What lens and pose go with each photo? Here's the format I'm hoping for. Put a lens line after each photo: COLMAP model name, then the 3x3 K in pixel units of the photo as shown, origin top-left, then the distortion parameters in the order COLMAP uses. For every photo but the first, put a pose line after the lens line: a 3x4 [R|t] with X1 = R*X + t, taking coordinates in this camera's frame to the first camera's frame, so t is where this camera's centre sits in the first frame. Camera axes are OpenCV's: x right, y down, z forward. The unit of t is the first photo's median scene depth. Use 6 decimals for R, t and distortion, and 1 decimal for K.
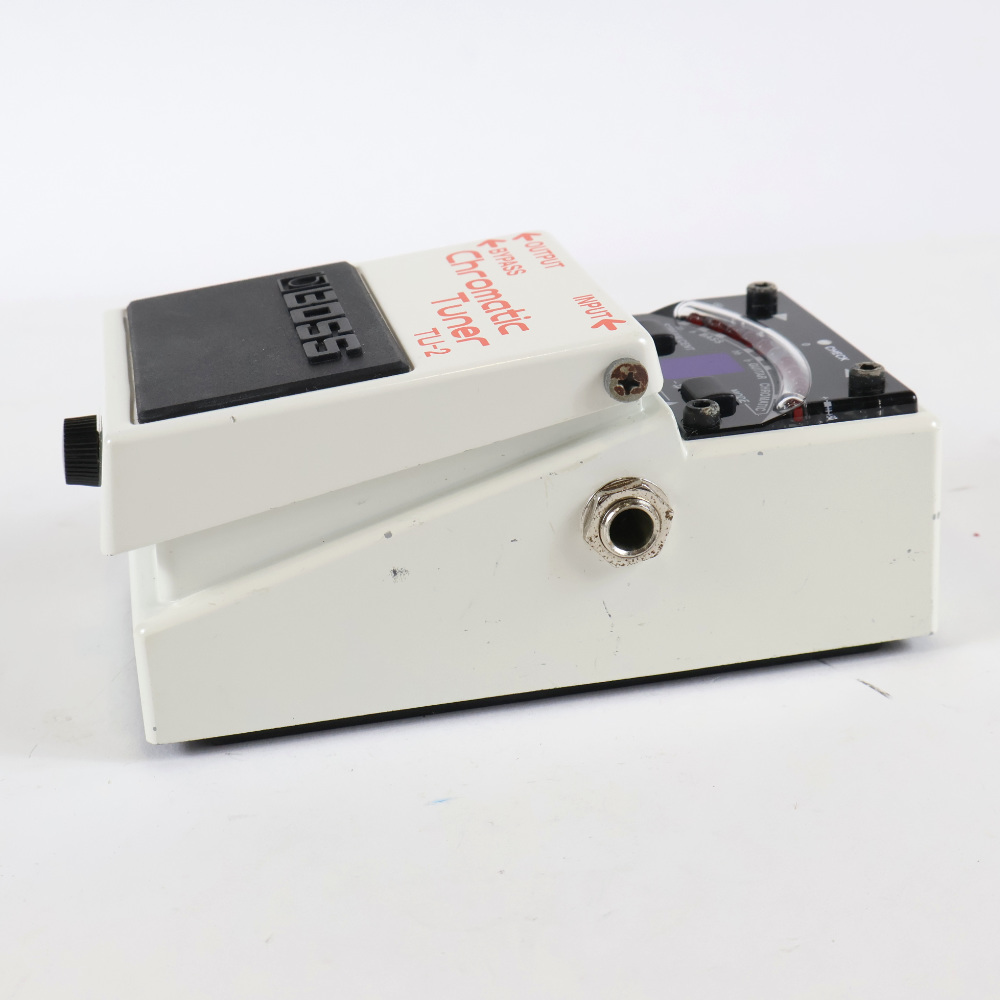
lens RADIAL K [[1823.5, 0, 499.9], [0, 1823.5, 500.4], [0, 0, 1]] dist [-0.024498, 0.000000]
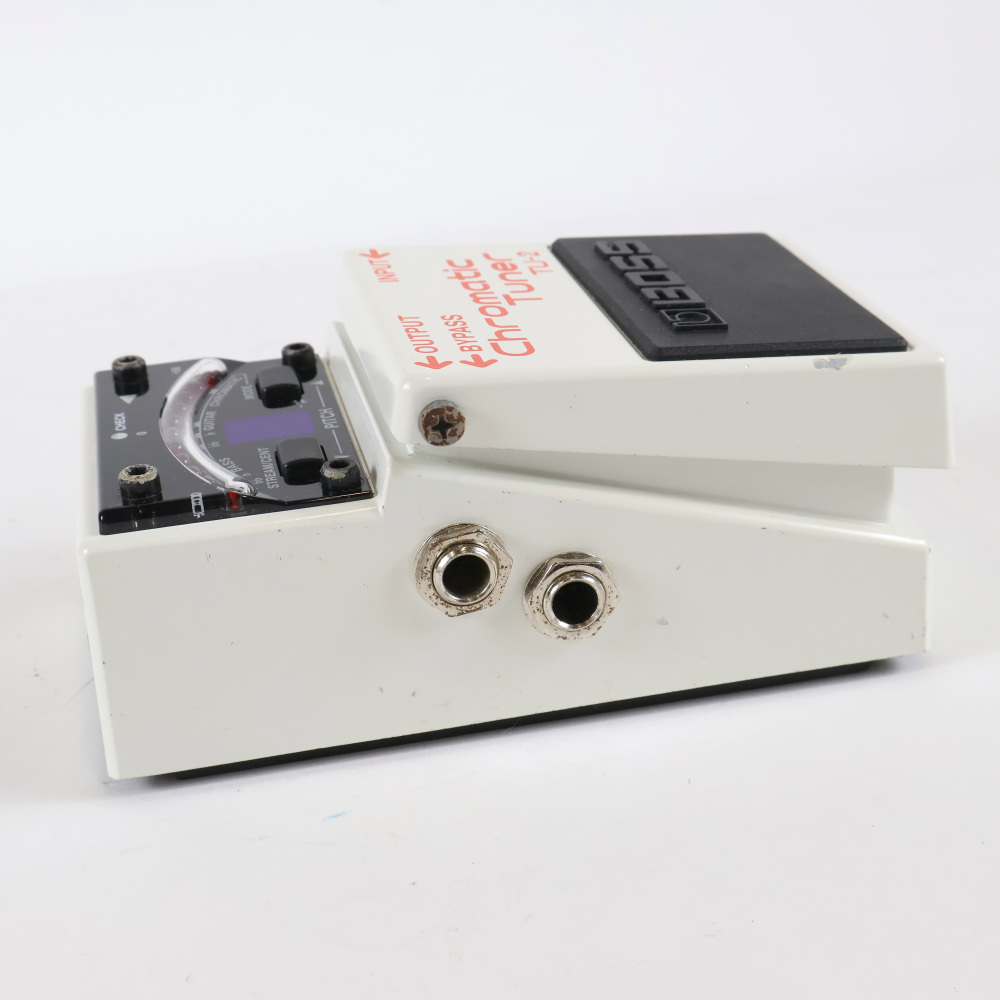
lens RADIAL K [[1823.5, 0, 502.9], [0, 1823.5, 499.6], [0, 0, 1]] dist [-0.024498, 0.000000]
pose [[-0.994921, 0.093771, 0.036591, -0.041995], [0.090888, 0.680680, 0.726921, -0.739765], [0.043257, 0.726554, -0.685746, 1.737516]]
